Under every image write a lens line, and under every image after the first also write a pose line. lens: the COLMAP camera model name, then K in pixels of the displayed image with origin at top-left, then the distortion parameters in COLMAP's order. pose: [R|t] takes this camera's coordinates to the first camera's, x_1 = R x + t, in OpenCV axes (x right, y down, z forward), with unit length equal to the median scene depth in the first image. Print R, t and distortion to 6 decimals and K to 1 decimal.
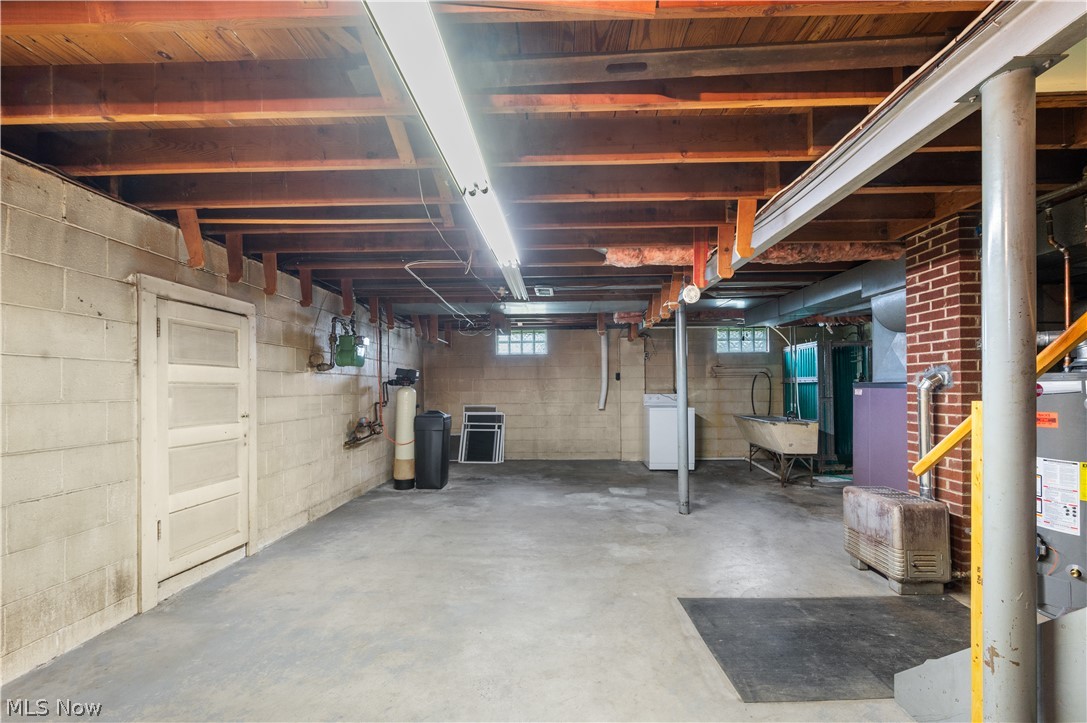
lens RADIAL K [[425.7, 0, 546.4], [0, 425.7, 384.6], [0, 0, 1]] dist [-0.006264, 0.000514]
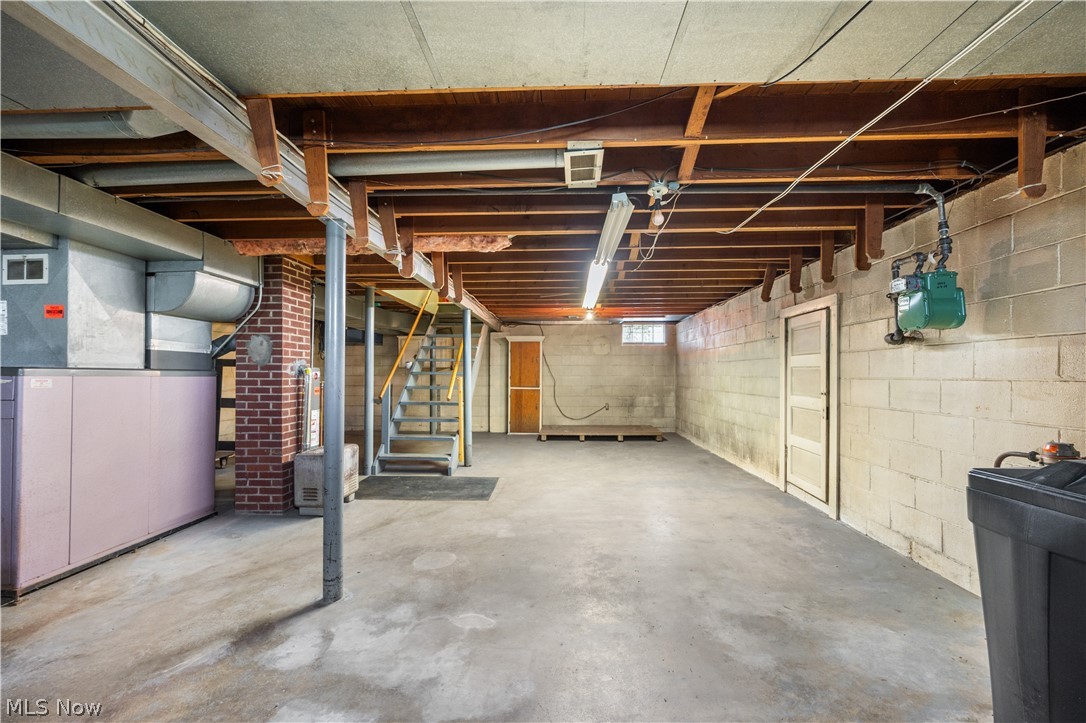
lens RADIAL K [[462.1, 0, 540.9], [0, 462.1, 372.9], [0, 0, 1]] dist [-0.000017, -0.000165]
pose [[-0.999680, 0.008785, 0.023701, 0.035179], [0.008562, 0.999918, -0.009492, 0.015509], [-0.023783, -0.009286, -0.999674, 1.696210]]
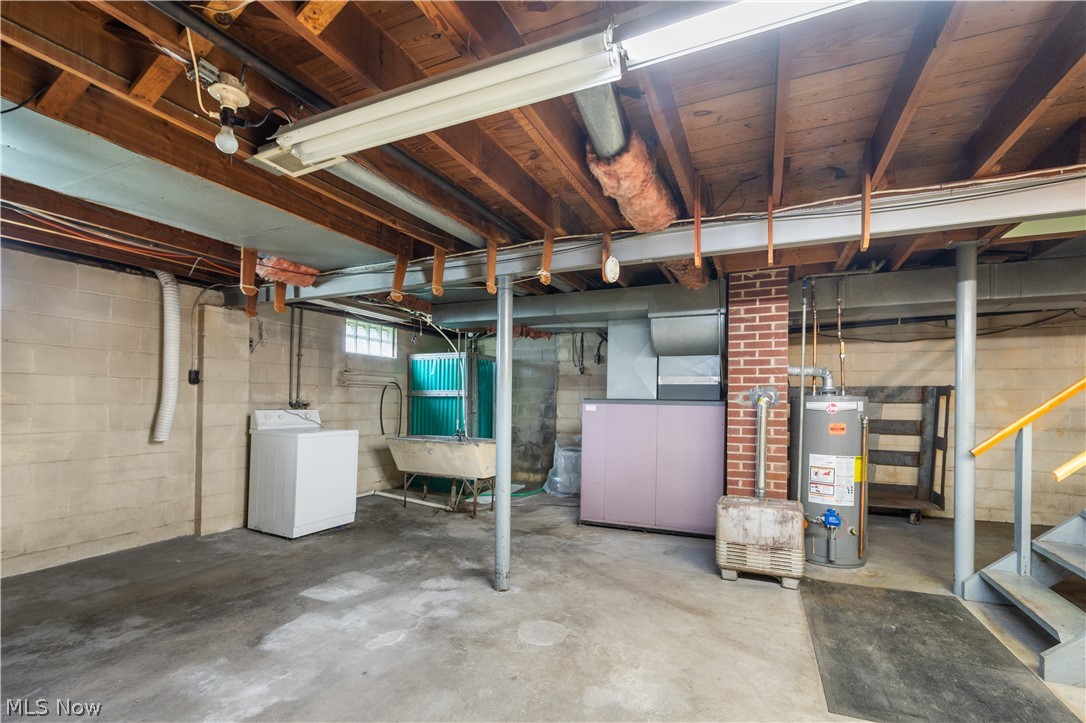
lens RADIAL K [[462.1, 0, 549.6], [0, 462.1, 397.1], [0, 0, 1]] dist [-0.000017, -0.000165]
pose [[0.394574, 0.018780, 0.918672, -0.341444], [-0.019088, 0.999743, -0.012239, 0.007668], [-0.918666, -0.012706, 0.394831, 0.683892]]
